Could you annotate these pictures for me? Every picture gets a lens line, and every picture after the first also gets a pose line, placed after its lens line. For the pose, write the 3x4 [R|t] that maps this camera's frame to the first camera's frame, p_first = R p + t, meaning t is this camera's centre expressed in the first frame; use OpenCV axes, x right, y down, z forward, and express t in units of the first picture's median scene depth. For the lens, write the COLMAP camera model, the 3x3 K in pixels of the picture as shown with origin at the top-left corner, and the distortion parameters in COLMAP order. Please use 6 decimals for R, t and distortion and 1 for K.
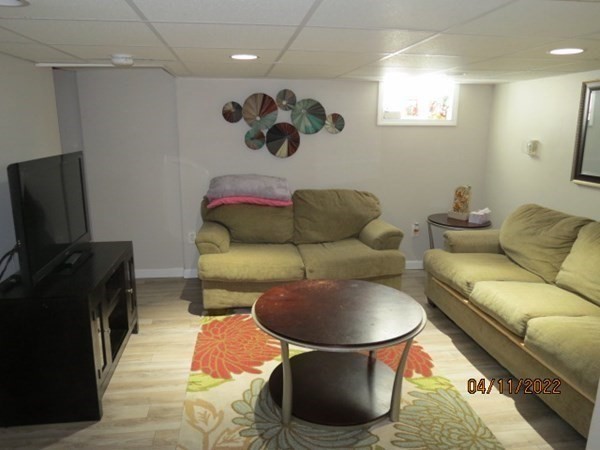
lens RADIAL K [[458.0, 0, 295.1], [0, 458.0, 225.0], [0, 0, 1]] dist [-0.029185, 0.008978]
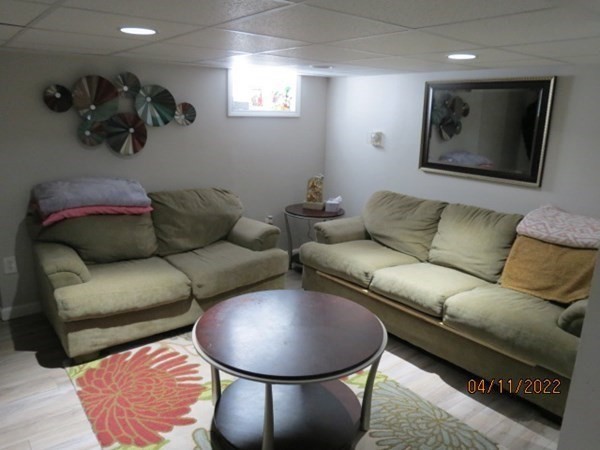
lens RADIAL K [[458.0, 0, 301.7], [0, 458.0, 226.1], [0, 0, 1]] dist [-0.029185, 0.008978]
pose [[0.863477, -0.108145, 0.492658, -0.211122], [0.090750, 0.994115, 0.059164, -0.045805], [-0.496156, -0.006378, 0.868210, 0.144030]]
